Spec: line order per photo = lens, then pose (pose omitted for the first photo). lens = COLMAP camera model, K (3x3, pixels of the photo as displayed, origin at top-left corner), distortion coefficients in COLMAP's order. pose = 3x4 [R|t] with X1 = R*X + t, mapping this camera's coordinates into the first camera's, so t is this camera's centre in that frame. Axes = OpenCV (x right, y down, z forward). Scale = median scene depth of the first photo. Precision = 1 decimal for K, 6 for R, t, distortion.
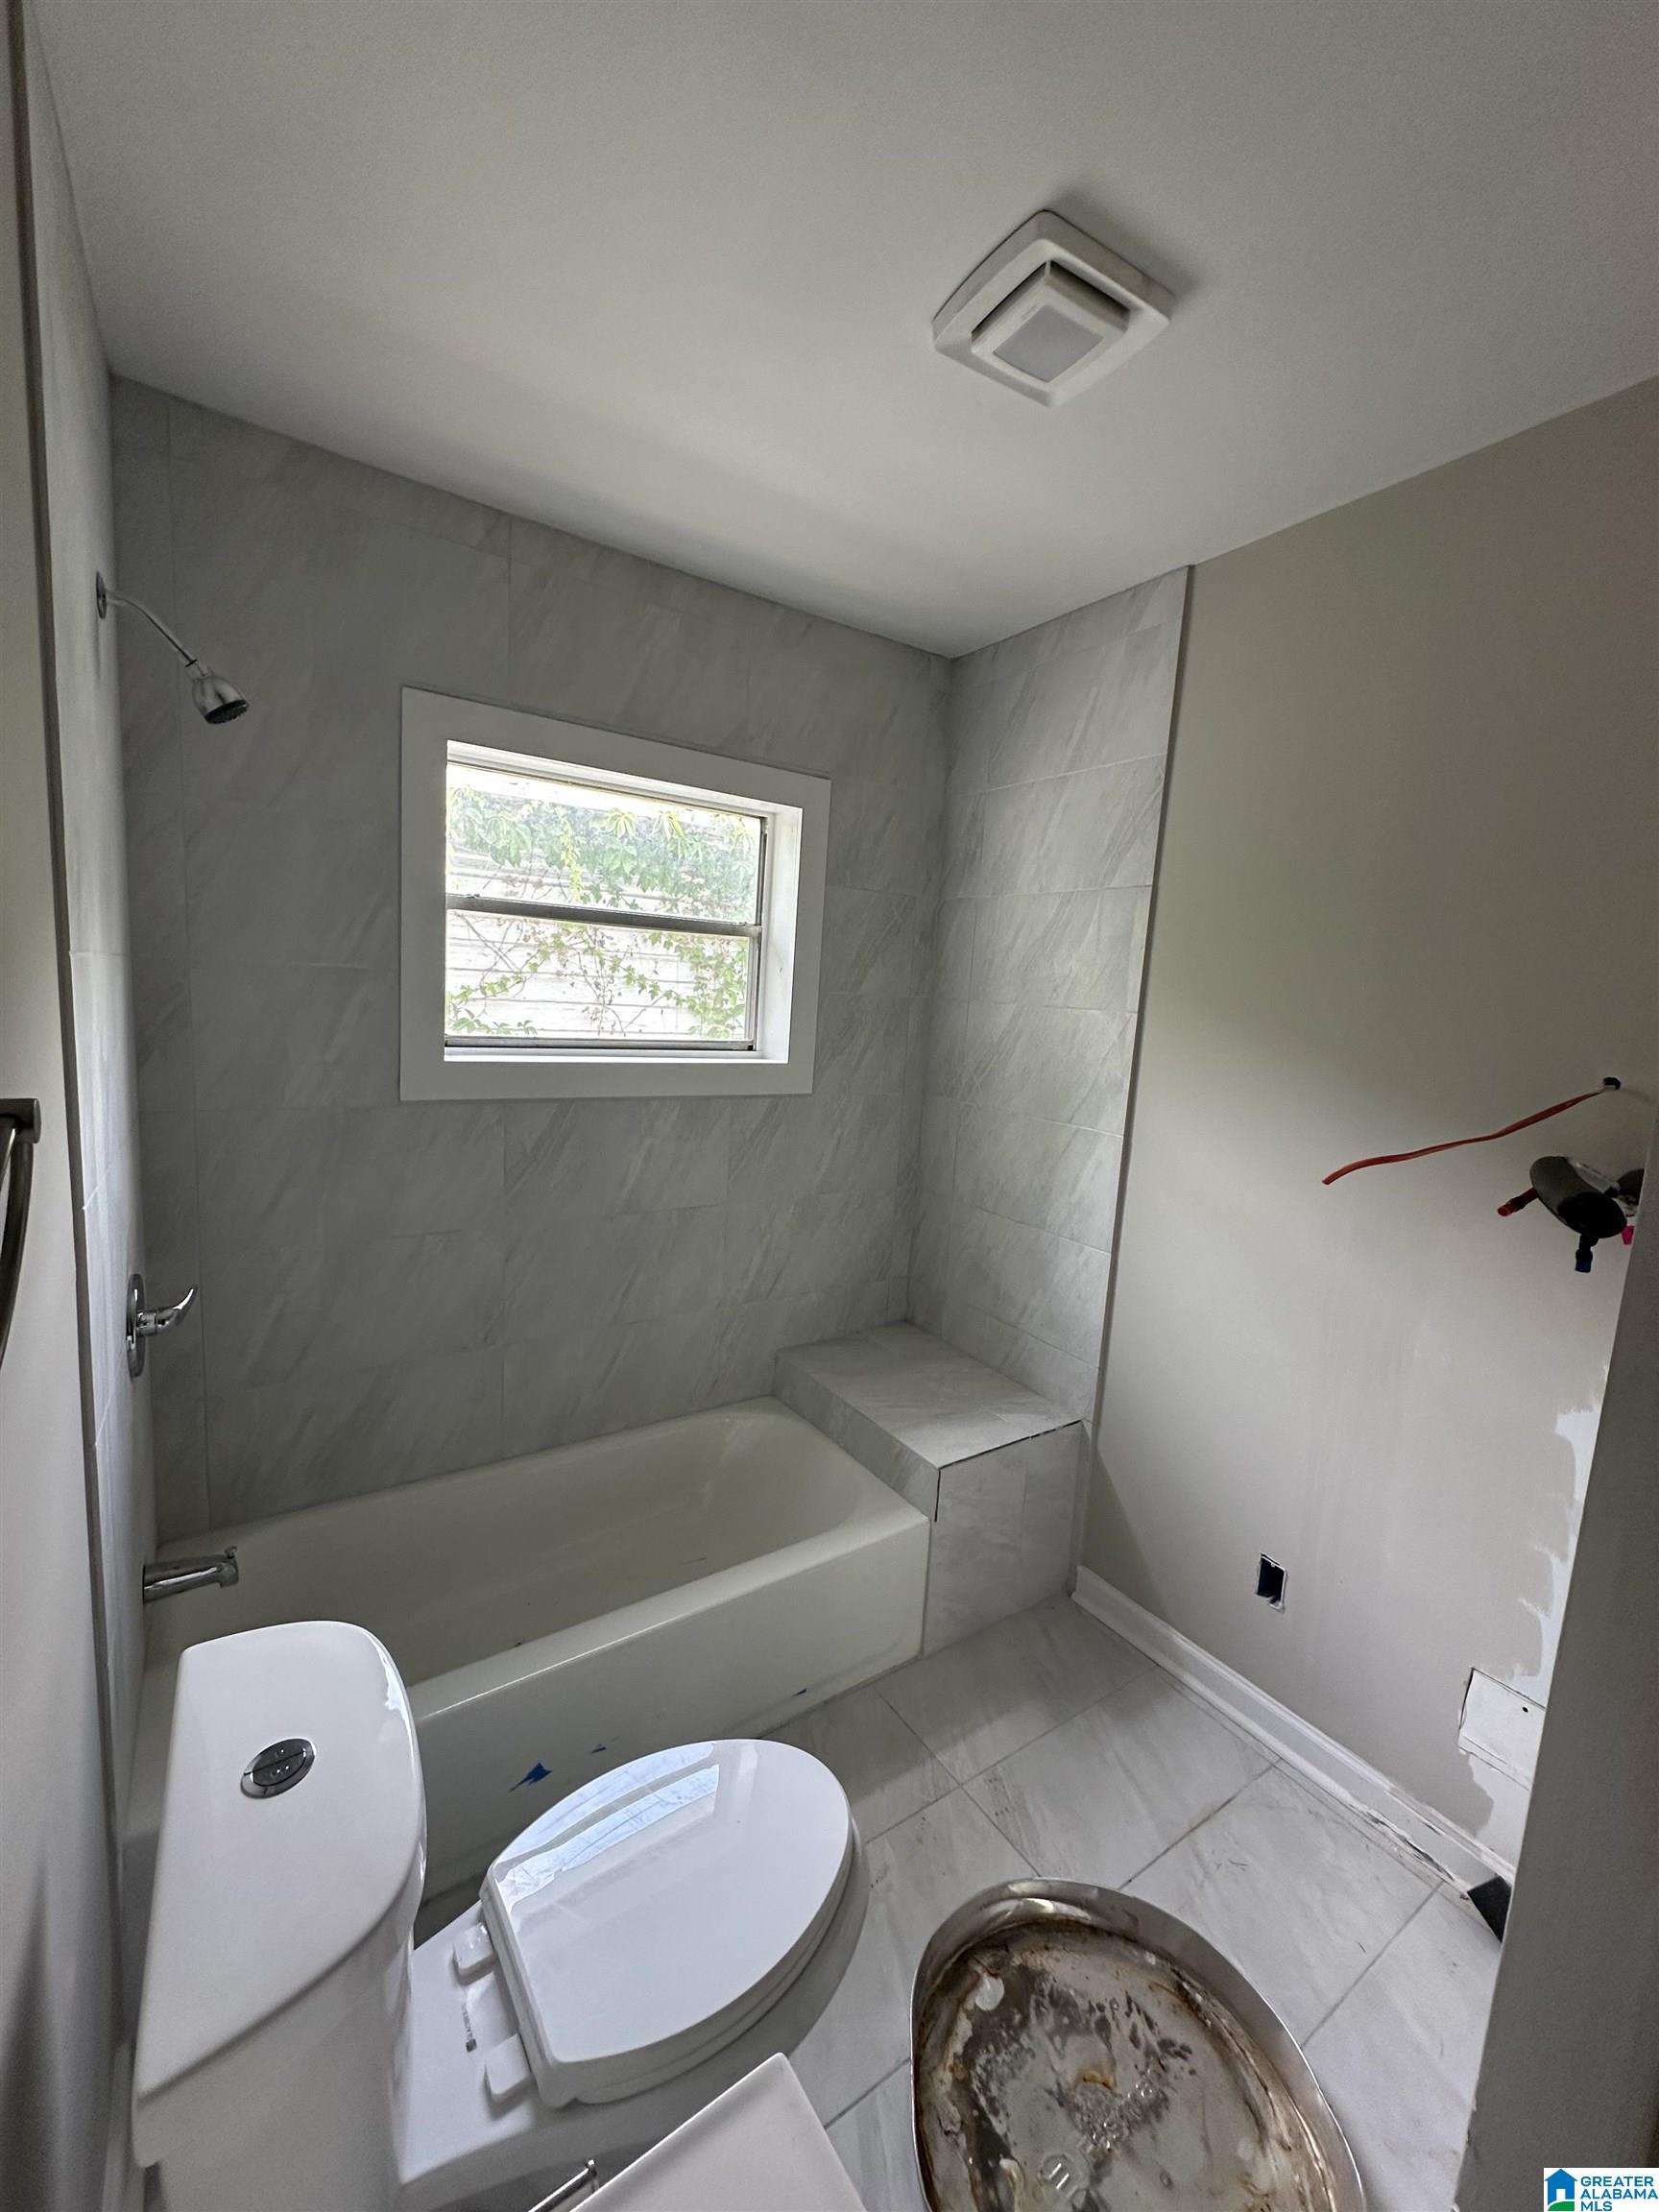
lens RADIAL K [[879.8, 0, 829.5], [0, 879.8, 1106.0], [0, 0, 1]] dist [-0.002334, 0.000372]
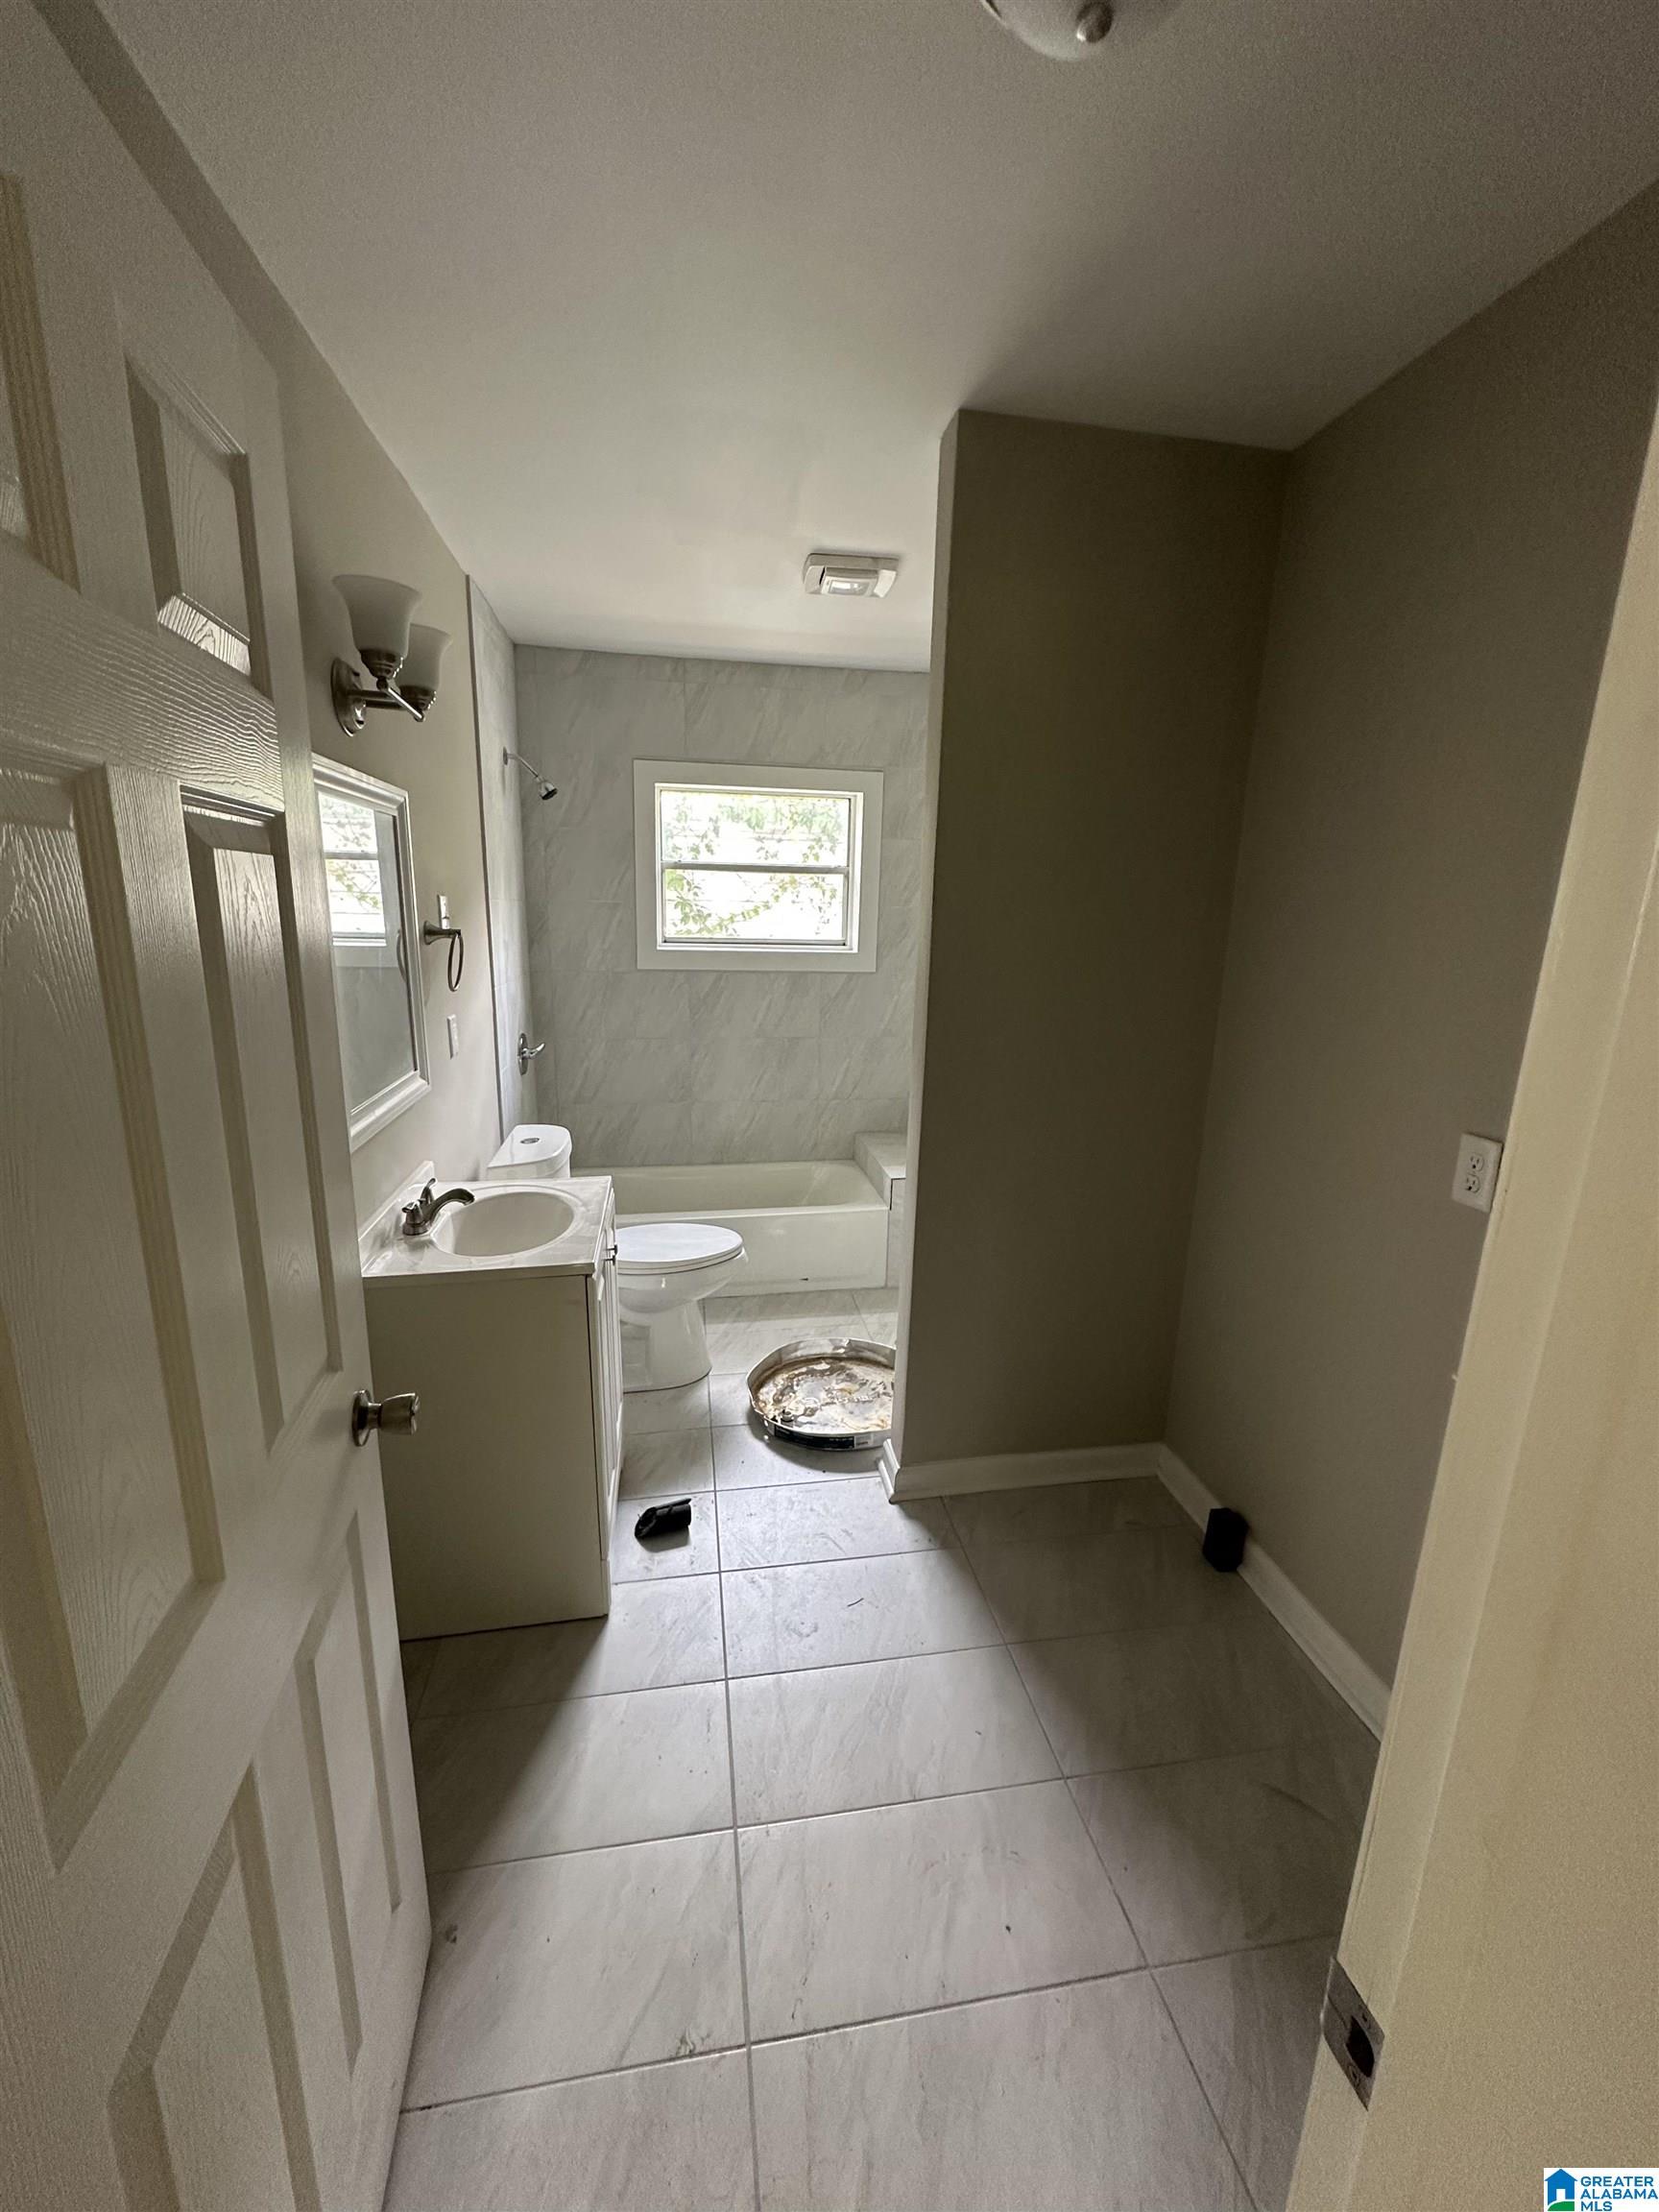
lens RADIAL K [[879.8, 0, 829.5], [0, 879.8, 1106.0], [0, 0, 1]] dist [-0.002334, 0.000372]
pose [[0.912087, 0.056340, -0.406107, 0.634825], [-0.023089, 0.996000, 0.086322, 0.103833], [0.409346, -0.069357, 0.909739, -0.568686]]
